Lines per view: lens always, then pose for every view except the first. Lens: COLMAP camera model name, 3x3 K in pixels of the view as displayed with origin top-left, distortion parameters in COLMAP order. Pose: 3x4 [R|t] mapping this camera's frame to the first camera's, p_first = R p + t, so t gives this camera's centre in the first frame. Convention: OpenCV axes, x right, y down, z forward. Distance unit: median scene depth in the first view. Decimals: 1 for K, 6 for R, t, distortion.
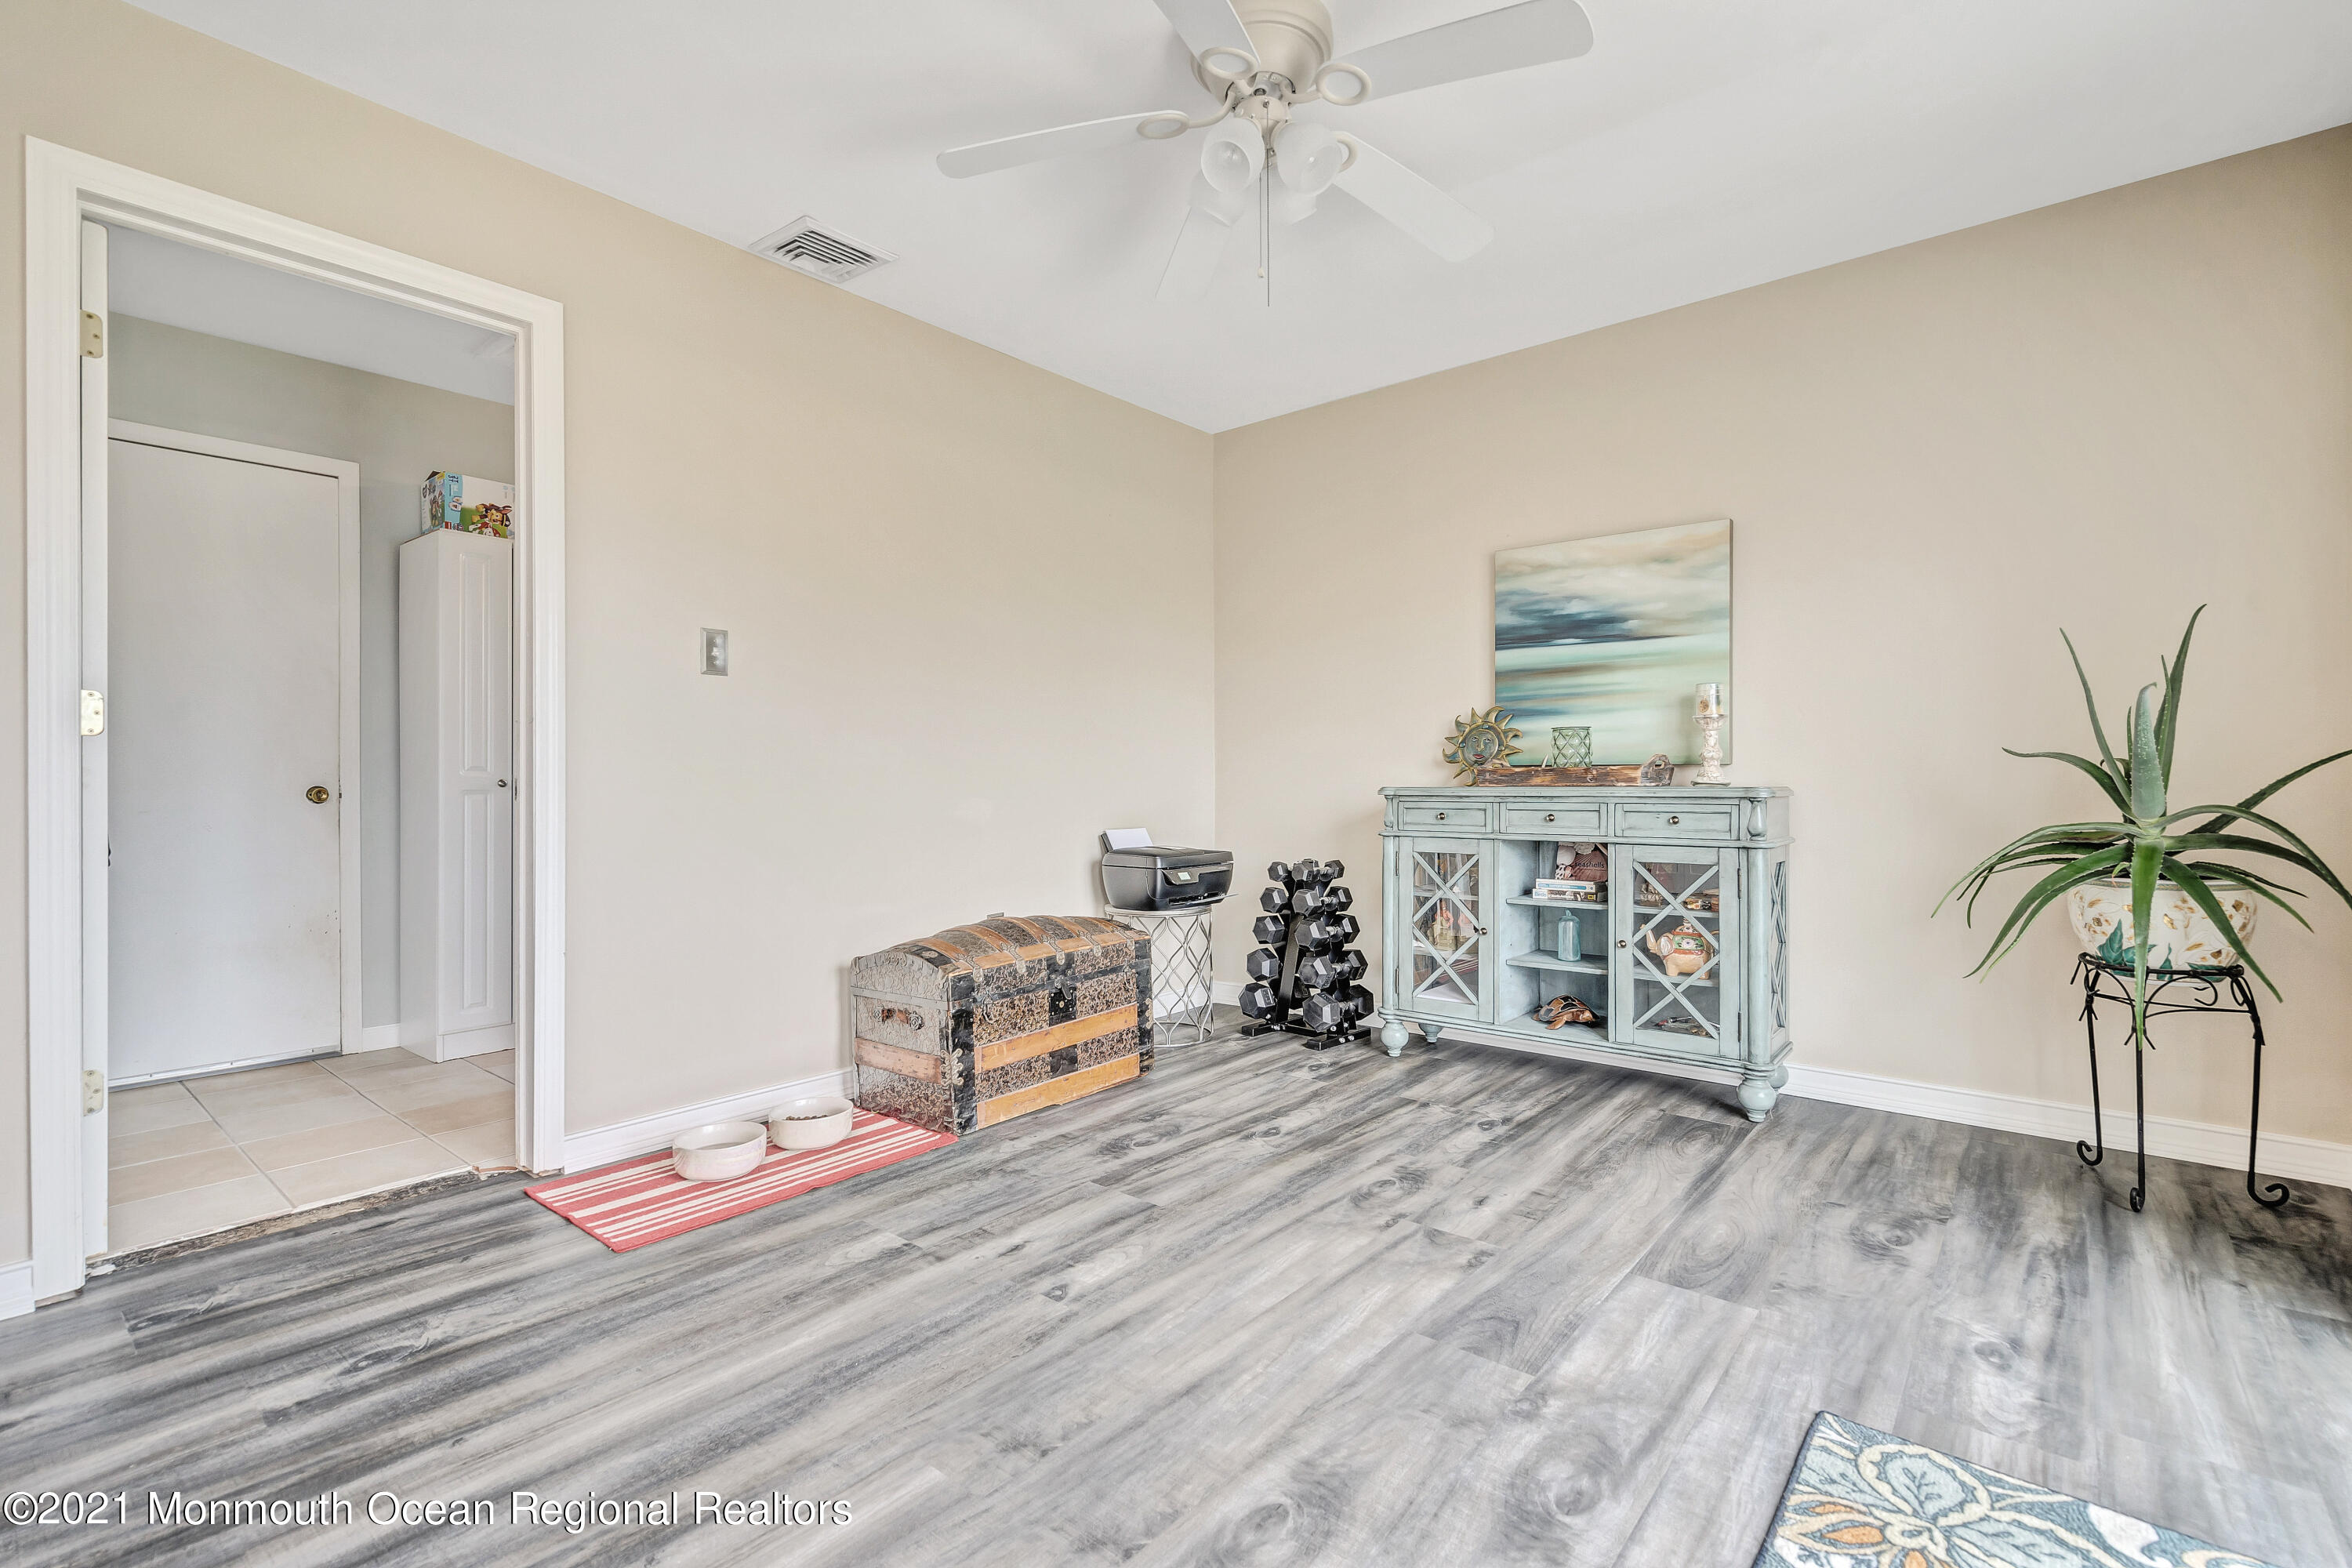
lens RADIAL K [[1064.1, 0, 1174.2], [0, 1064.1, 778.1], [0, 0, 1]] dist [-0.003981, 0.001166]
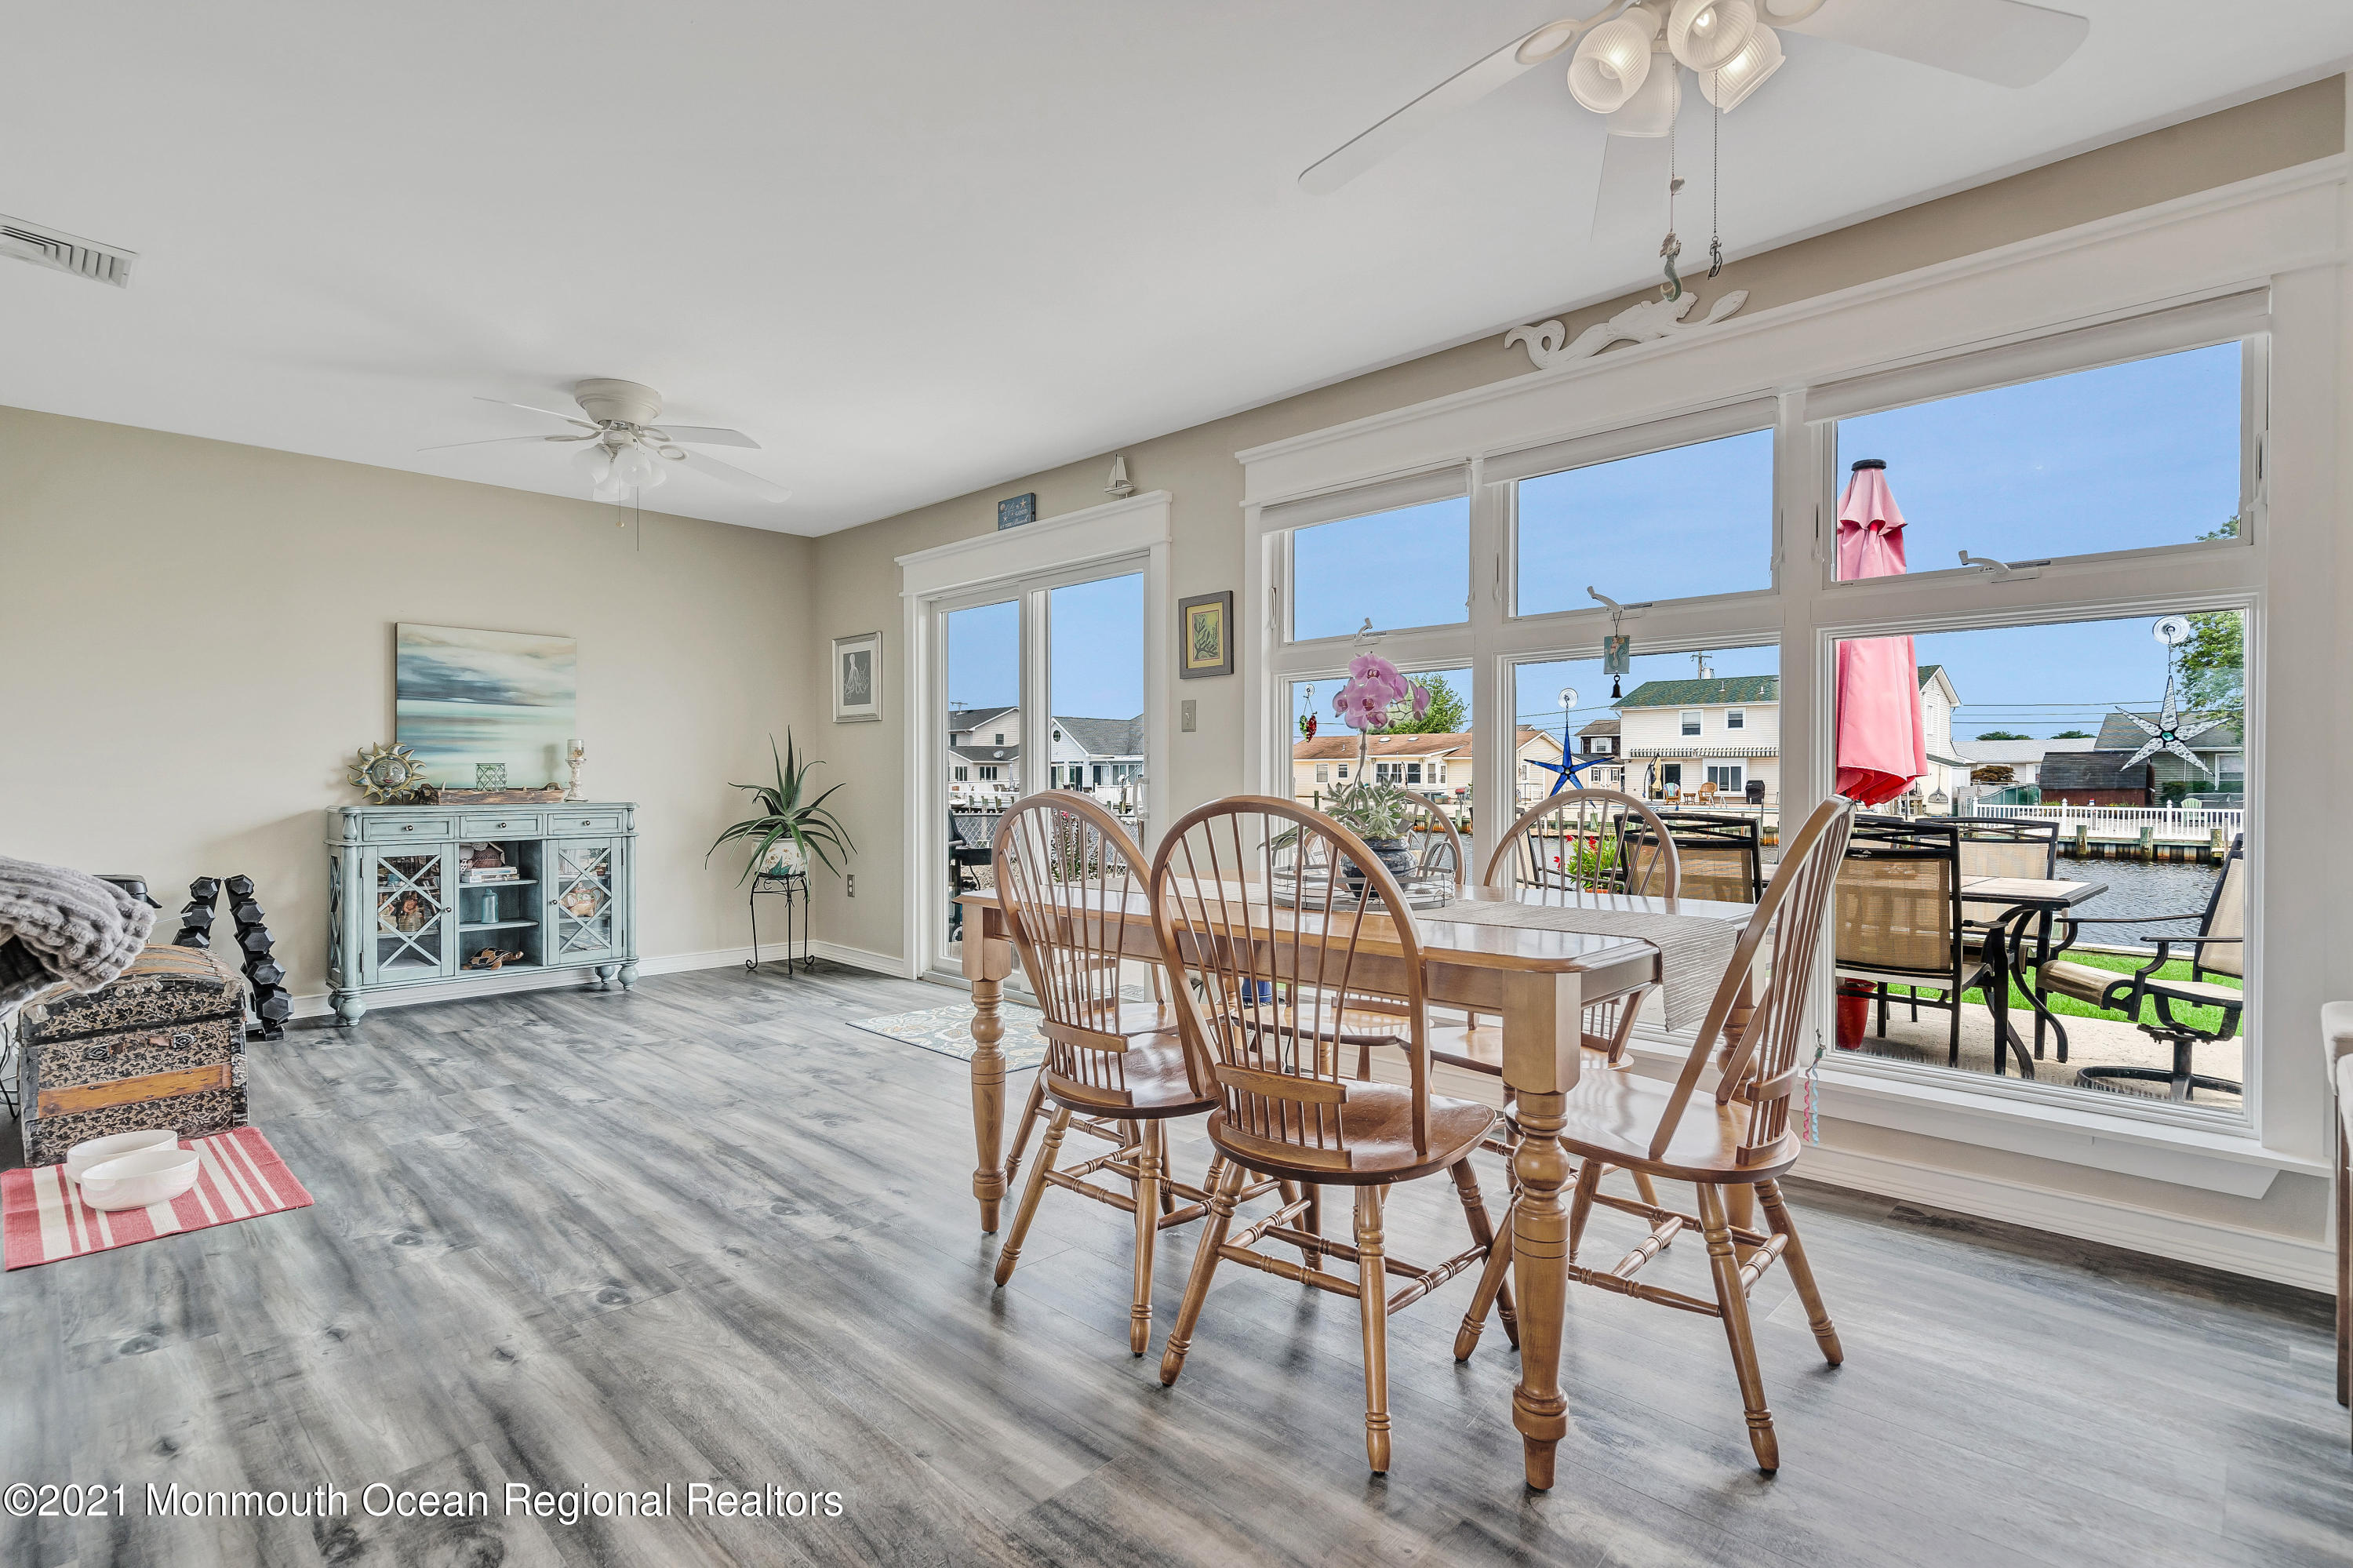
lens RADIAL K [[1124.1, 0, 1179.7], [0, 1124.1, 790.0], [0, 0, 1]] dist [-0.005822, 0.001163]
pose [[0.072873, -0.006693, 0.997319, -1.541995], [-0.003812, 0.999968, 0.006989, -0.035908], [-0.997334, -0.004311, 0.072845, -0.073675]]
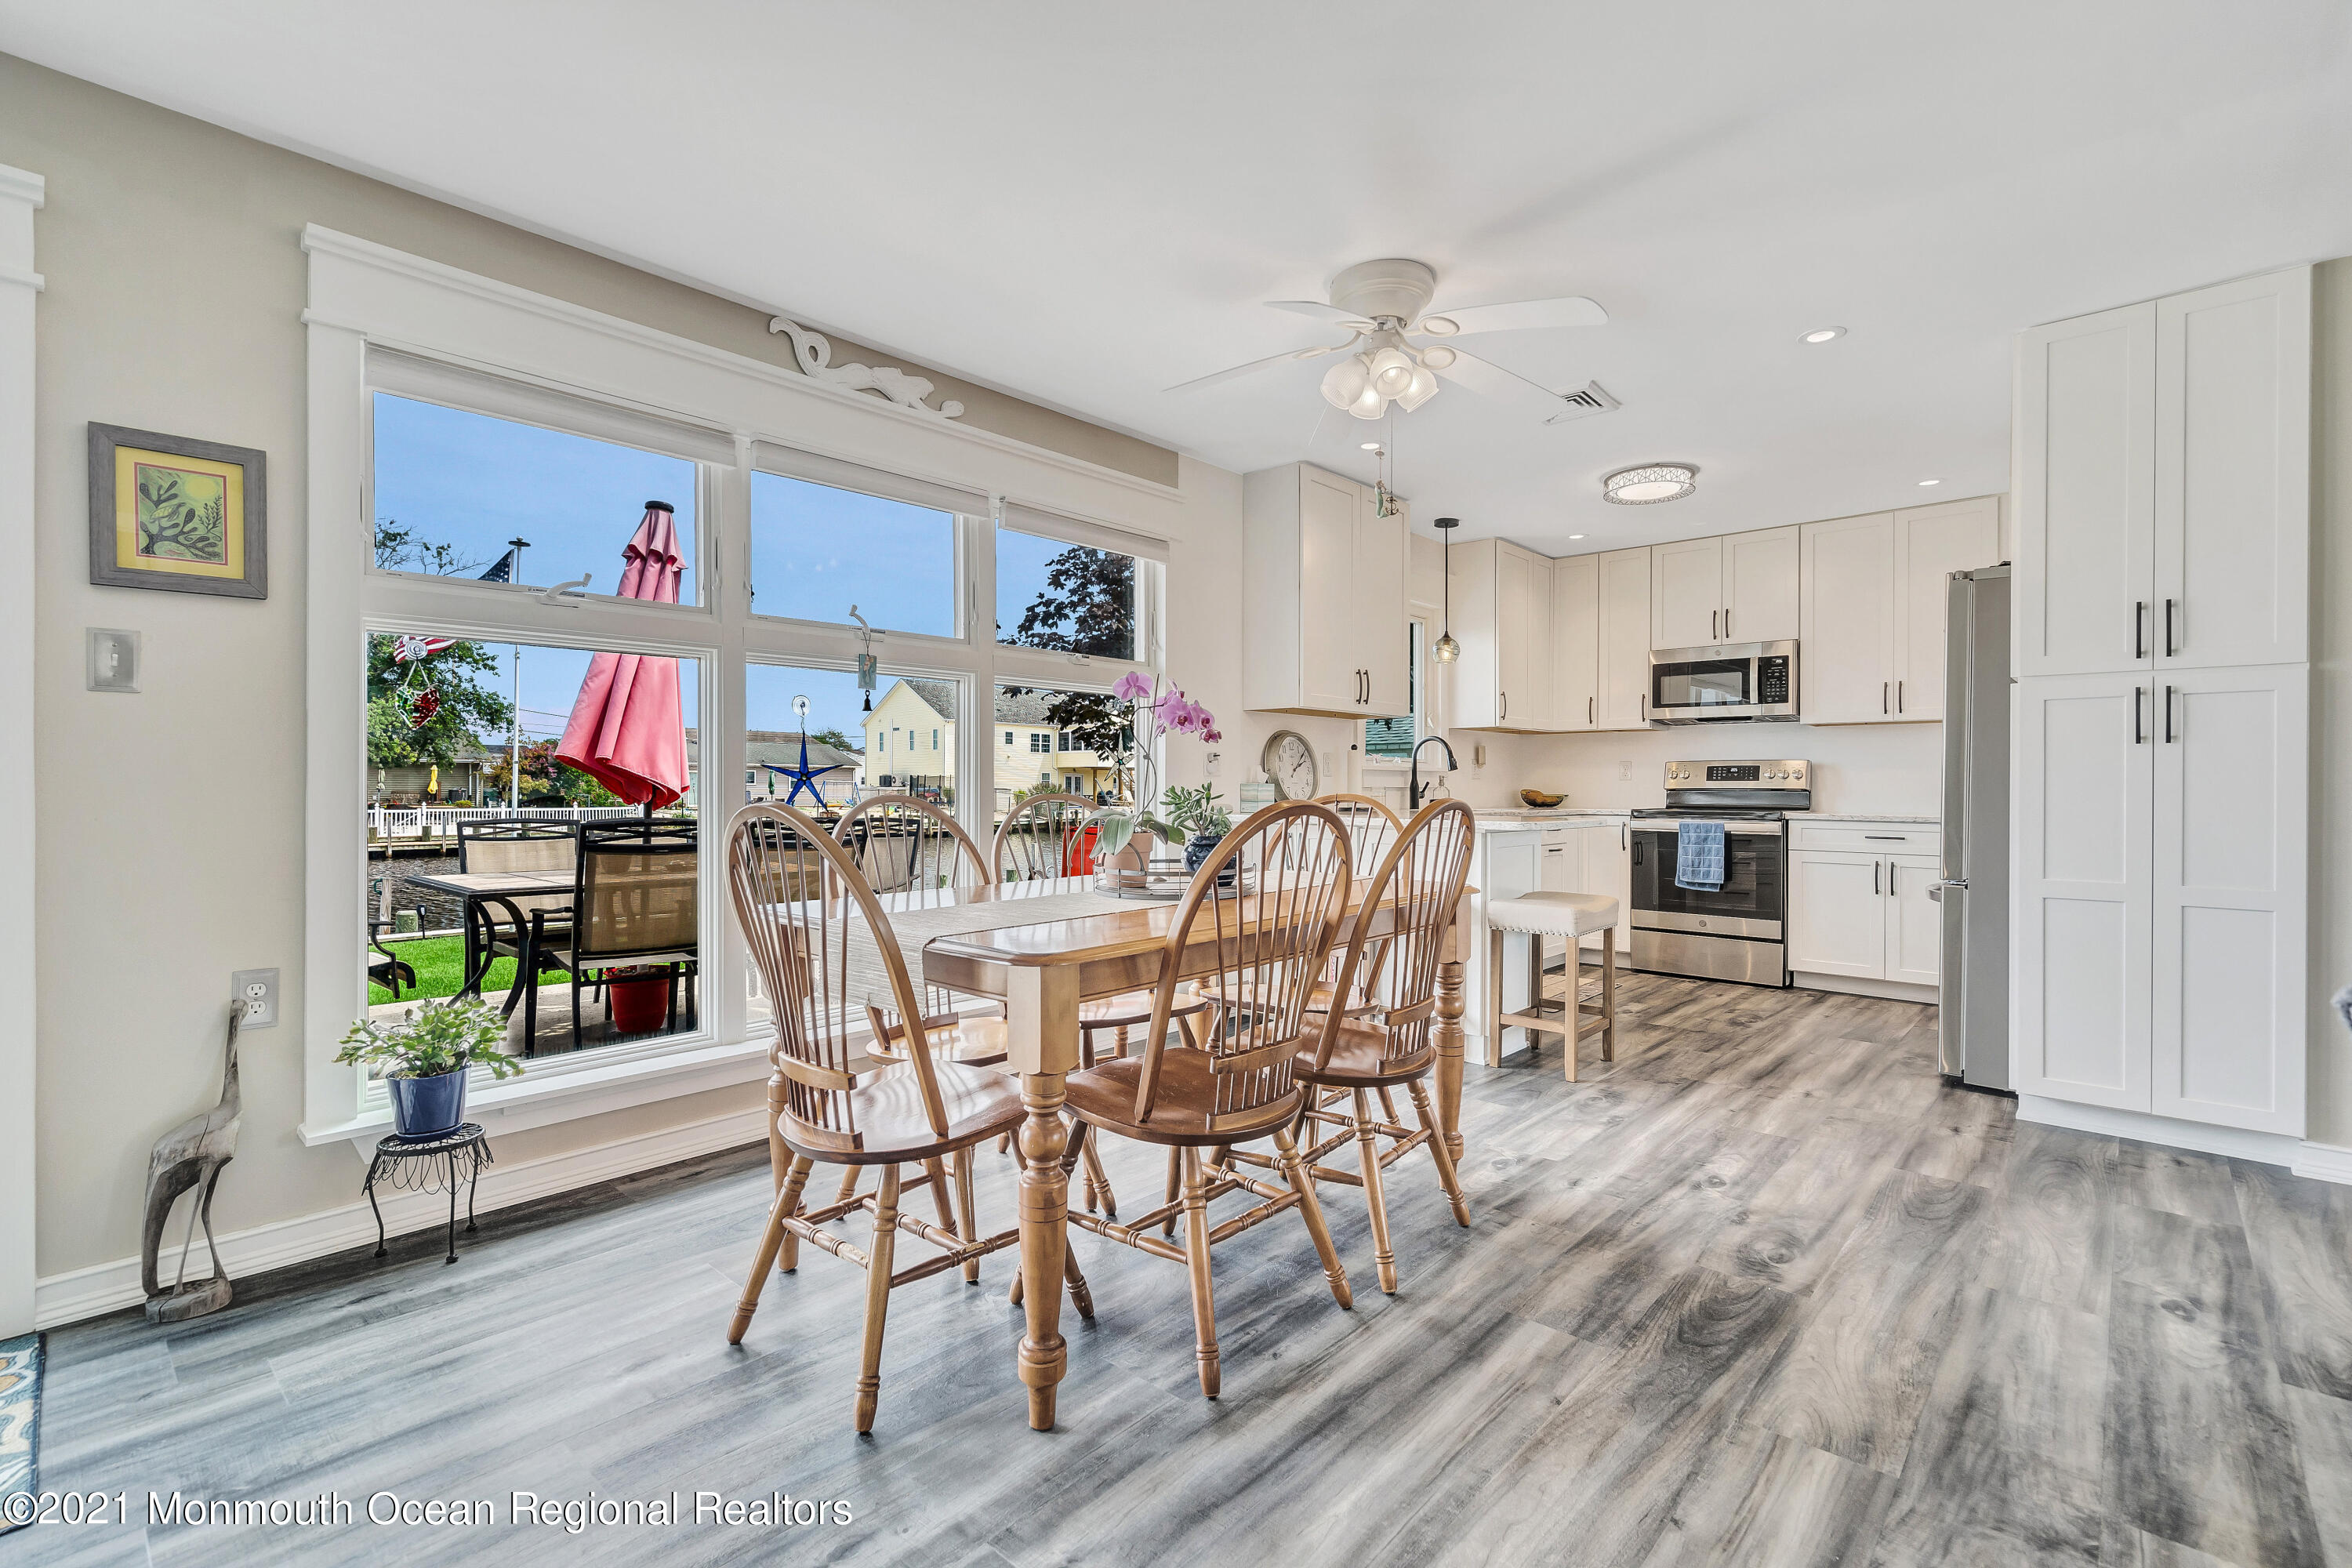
lens RADIAL K [[1064.1, 0, 1174.1], [0, 1064.1, 785.8], [0, 0, 1]] dist [-0.003981, 0.001166]
pose [[-0.999182, 0.003058, 0.040326, -0.602395], [0.002932, 0.999991, -0.003194, -0.035535], [-0.040336, -0.003073, -0.999181, 0.900054]]
